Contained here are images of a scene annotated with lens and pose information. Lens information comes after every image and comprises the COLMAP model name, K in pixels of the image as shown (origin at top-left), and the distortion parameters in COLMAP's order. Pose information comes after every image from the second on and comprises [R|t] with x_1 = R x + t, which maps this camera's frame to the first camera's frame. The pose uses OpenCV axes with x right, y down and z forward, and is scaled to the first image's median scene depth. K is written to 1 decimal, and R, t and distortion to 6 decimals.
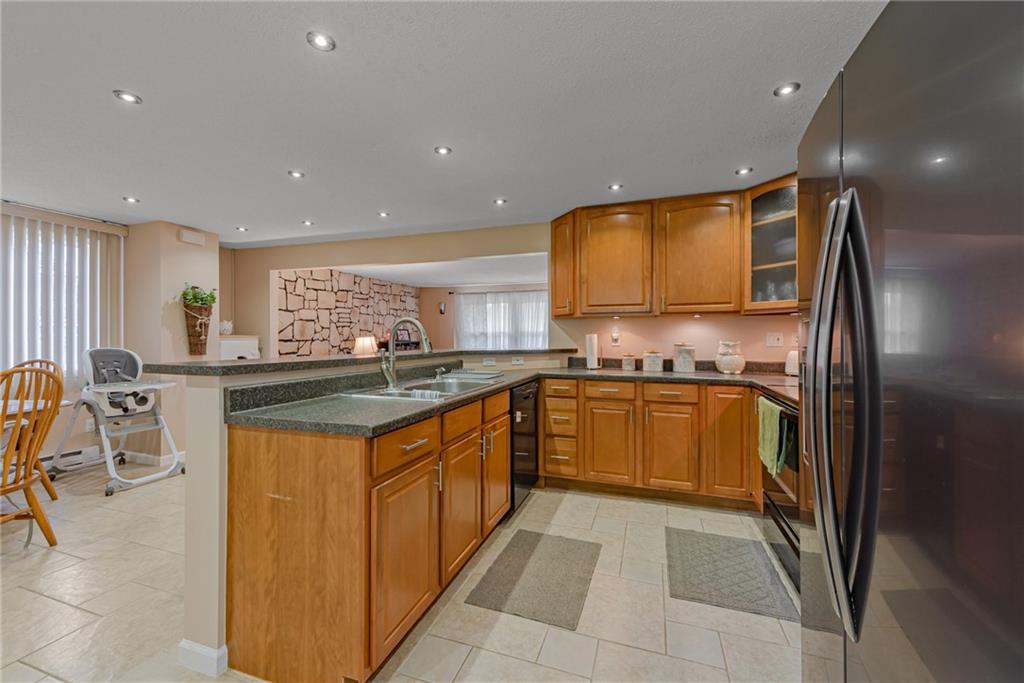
lens RADIAL K [[407.9, 0, 508.5], [0, 407.9, 337.4], [0, 0, 1]] dist [0.011830, -0.000048]
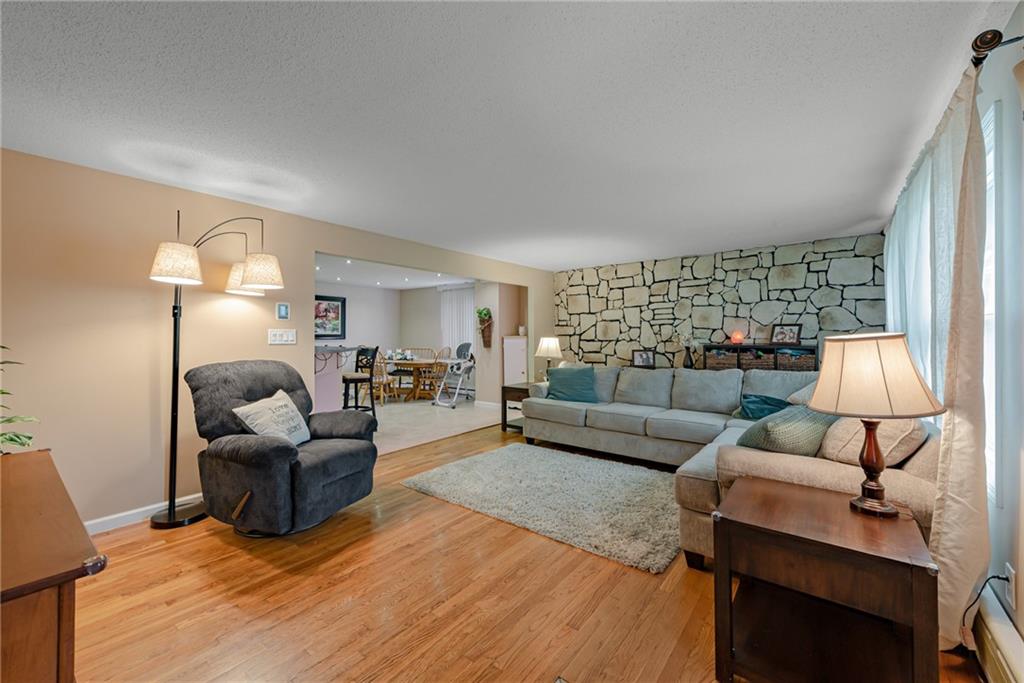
lens RADIAL K [[407.9, 0, 506.3], [0, 407.9, 335.4], [0, 0, 1]] dist [0.011830, -0.000048]
pose [[-0.342601, 0.002188, -0.939479, 0.475335], [0.002084, 0.999997, 0.001569, -0.006707], [0.939479, -0.001420, -0.342604, 0.970338]]
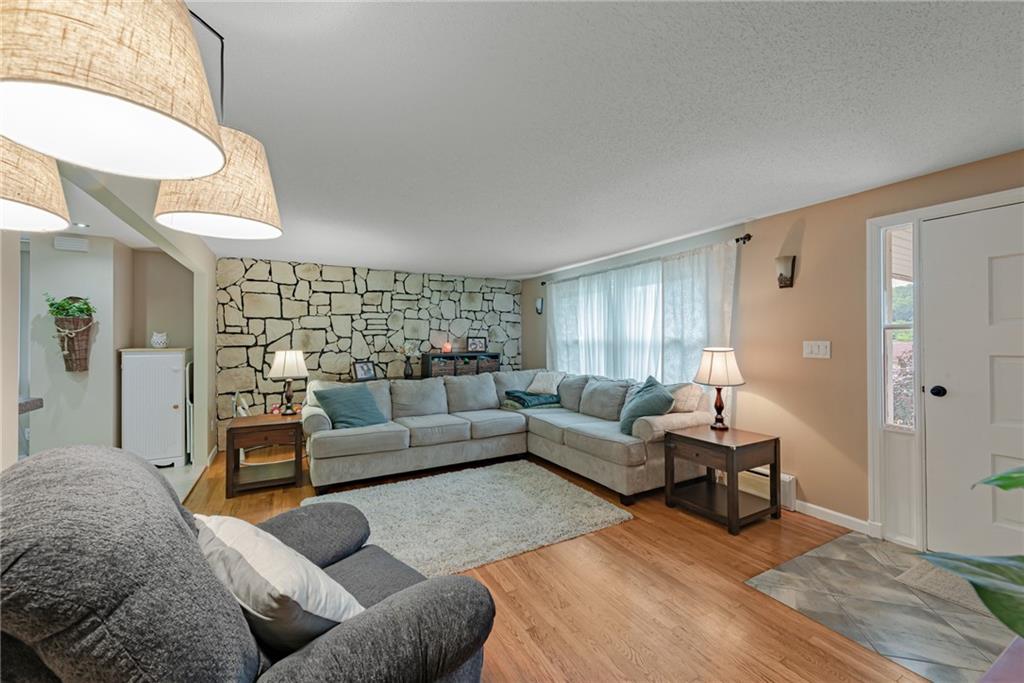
lens RADIAL K [[407.9, 0, 513.0], [0, 407.9, 339.0], [0, 0, 1]] dist [0.011830, -0.000048]
pose [[0.746529, -0.003150, -0.665345, 0.343356], [0.000207, 0.999990, -0.004502, -0.014942], [0.665353, 0.003223, 0.746522, 0.561418]]
